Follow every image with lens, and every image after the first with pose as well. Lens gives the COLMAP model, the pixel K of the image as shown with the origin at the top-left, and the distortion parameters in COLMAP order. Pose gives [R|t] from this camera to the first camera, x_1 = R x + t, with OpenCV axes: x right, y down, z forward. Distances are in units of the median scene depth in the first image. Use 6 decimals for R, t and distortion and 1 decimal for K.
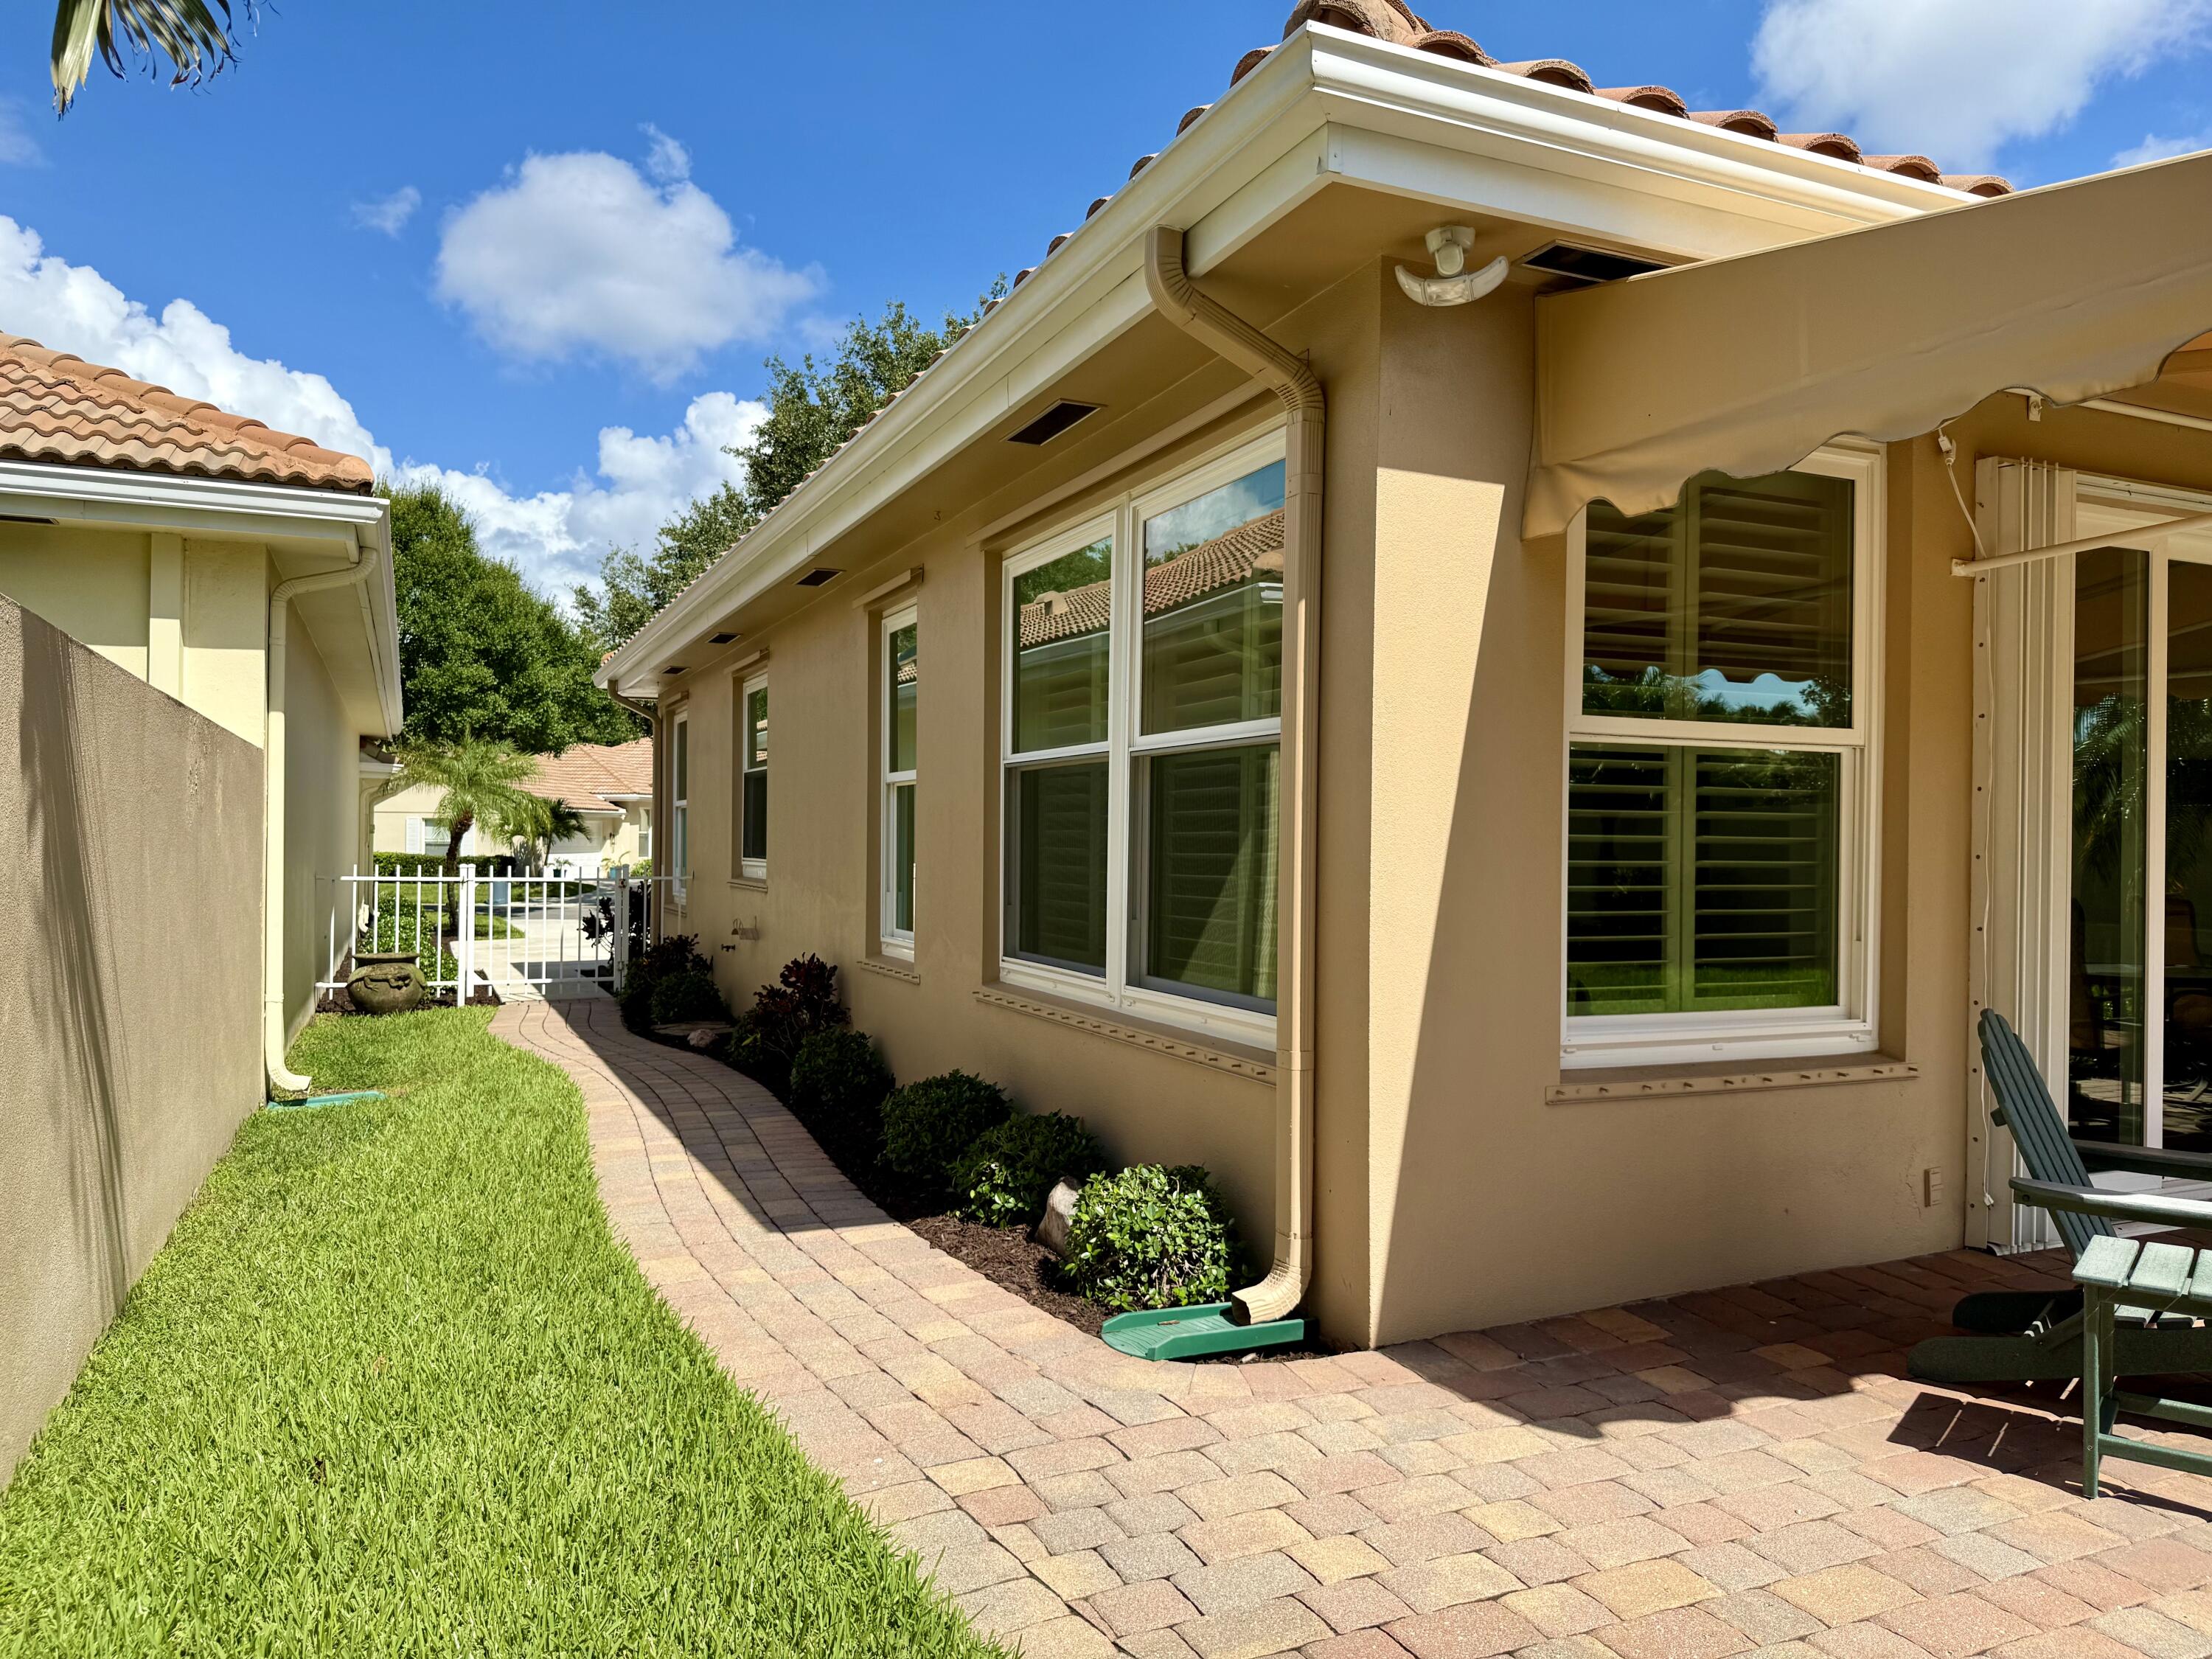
lens RADIAL K [[1533.6, 0, 1145.1], [0, 1533.6, 837.8], [0, 0, 1]] dist [0.043267, -0.054789]
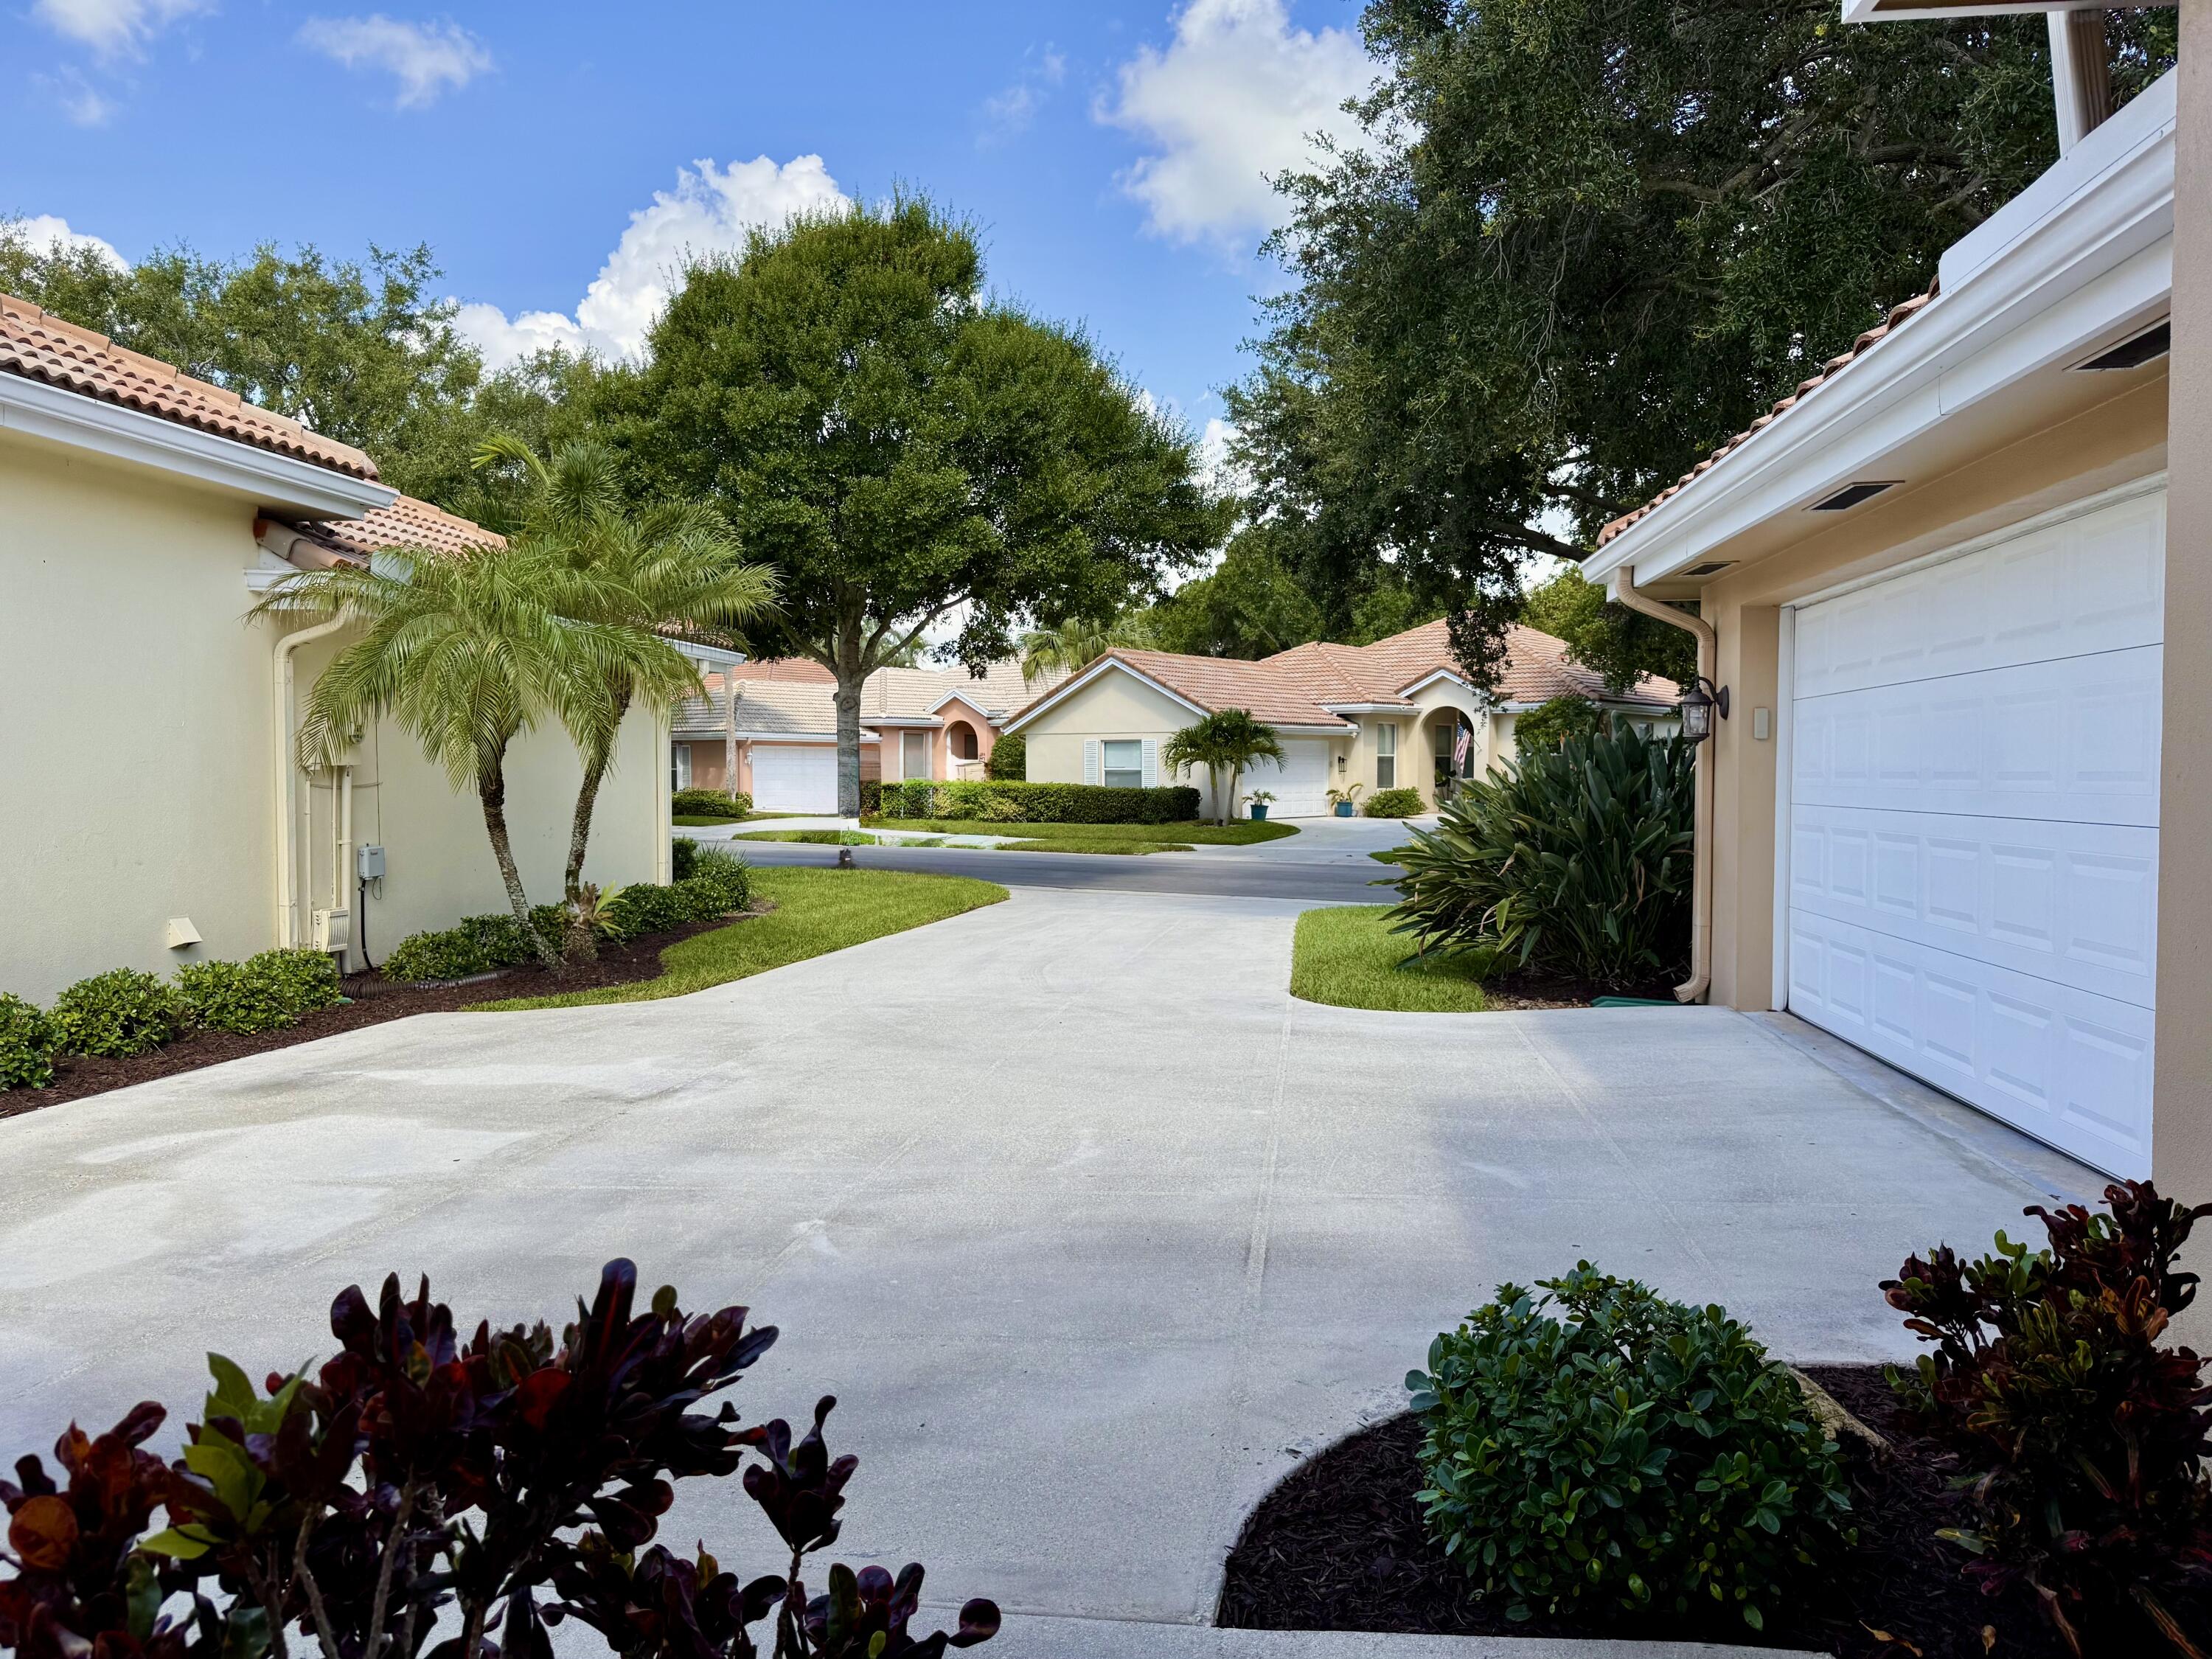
lens RADIAL K [[1533.6, 0, 1145.1], [0, 1533.6, 837.8], [0, 0, 1]] dist [0.043267, -0.054789]
pose [[0.858456, 0.009186, -0.512804, -0.058291], [0.016277, 0.998848, 0.045140, 0.002200], [0.512628, -0.047097, 0.857318, 0.439901]]
